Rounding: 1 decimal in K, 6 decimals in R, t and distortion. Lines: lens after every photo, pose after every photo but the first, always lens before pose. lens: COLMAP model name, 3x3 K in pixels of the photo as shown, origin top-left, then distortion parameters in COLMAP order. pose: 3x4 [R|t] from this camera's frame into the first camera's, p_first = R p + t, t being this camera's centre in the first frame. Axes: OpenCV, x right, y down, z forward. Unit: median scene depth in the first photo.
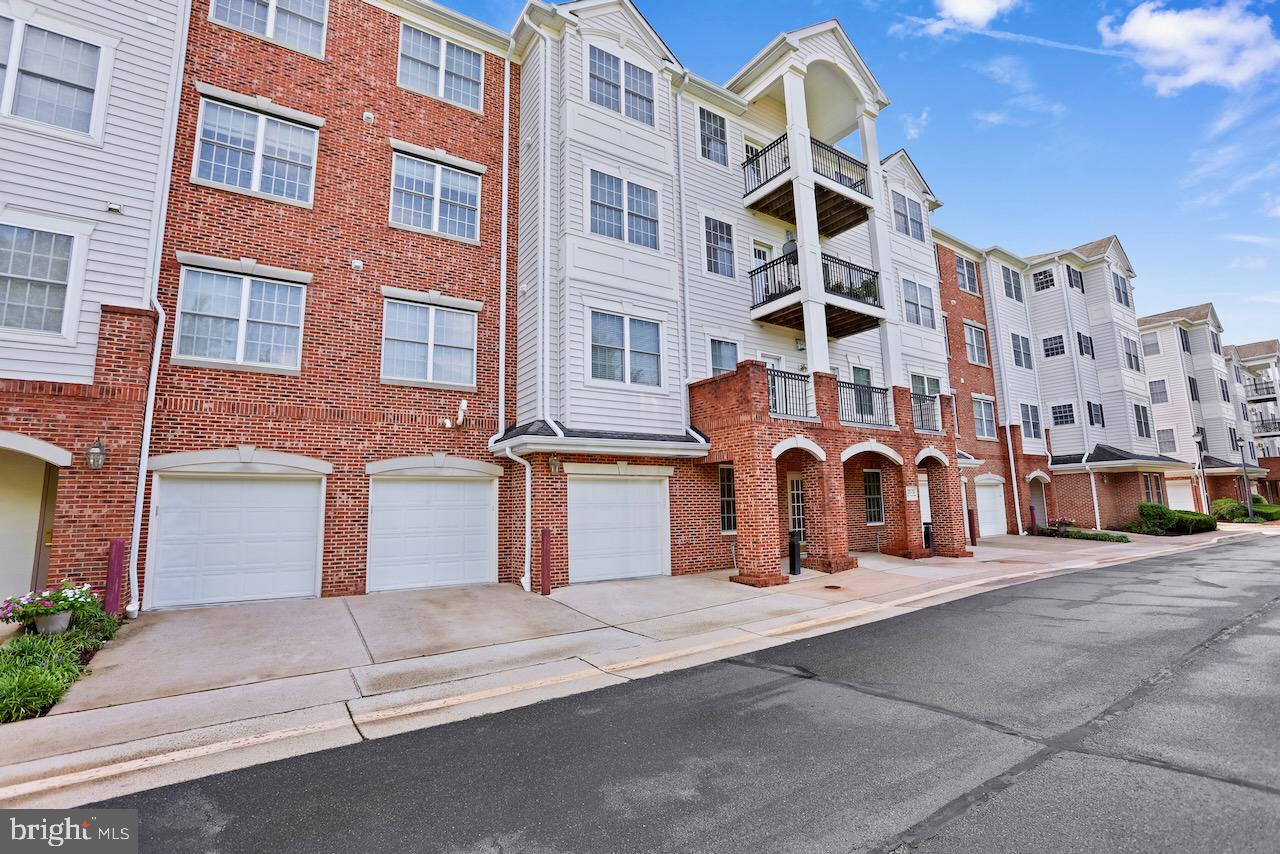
lens RADIAL K [[597.4, 0, 646.1], [0, 597.4, 425.3], [0, 0, 1]] dist [-0.060871, 0.022725]
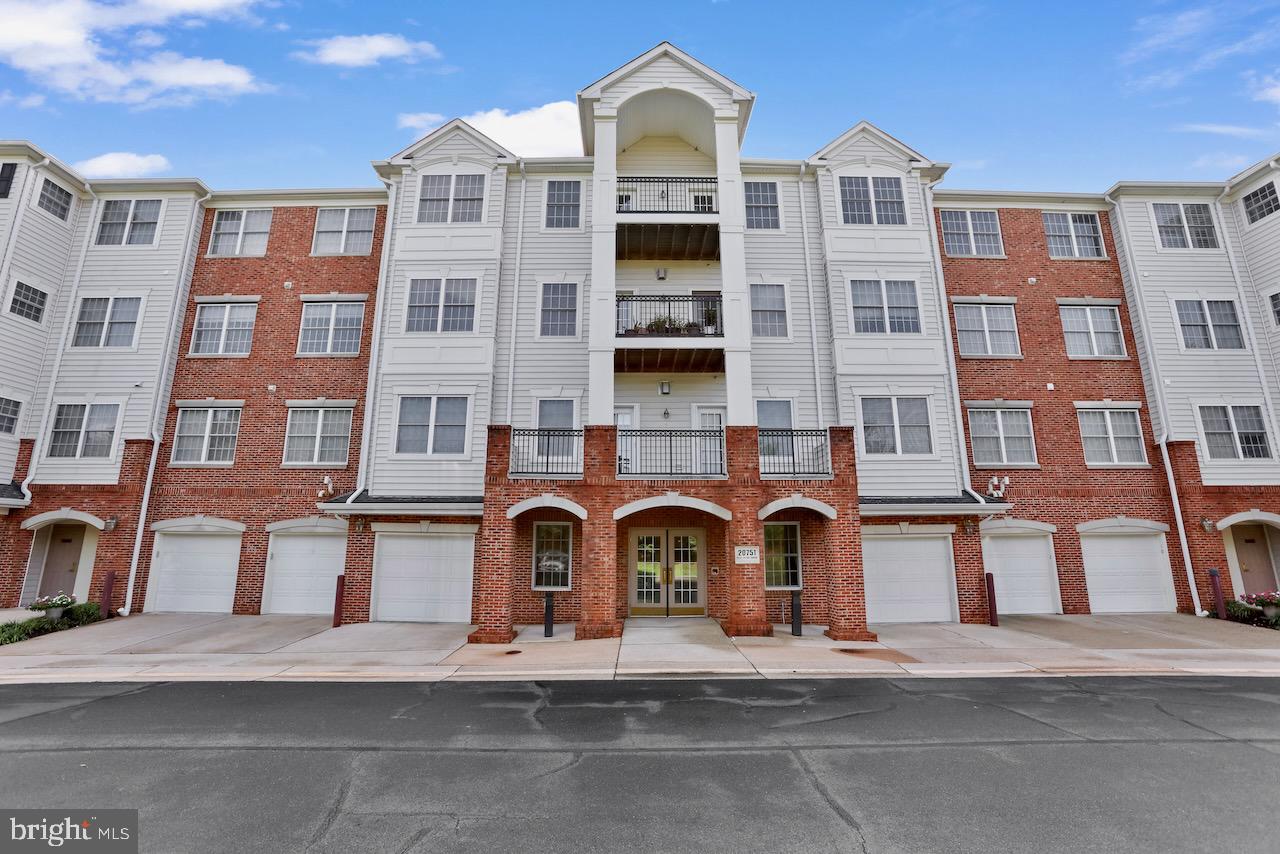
lens RADIAL K [[597.4, 0, 639.1], [0, 597.4, 422.0], [0, 0, 1]] dist [-0.060871, 0.022725]
pose [[0.827224, -0.093391, -0.554056, 0.977240], [0.060282, 0.995150, -0.077739, -0.017085], [0.558629, 0.030908, 0.828842, 0.268507]]
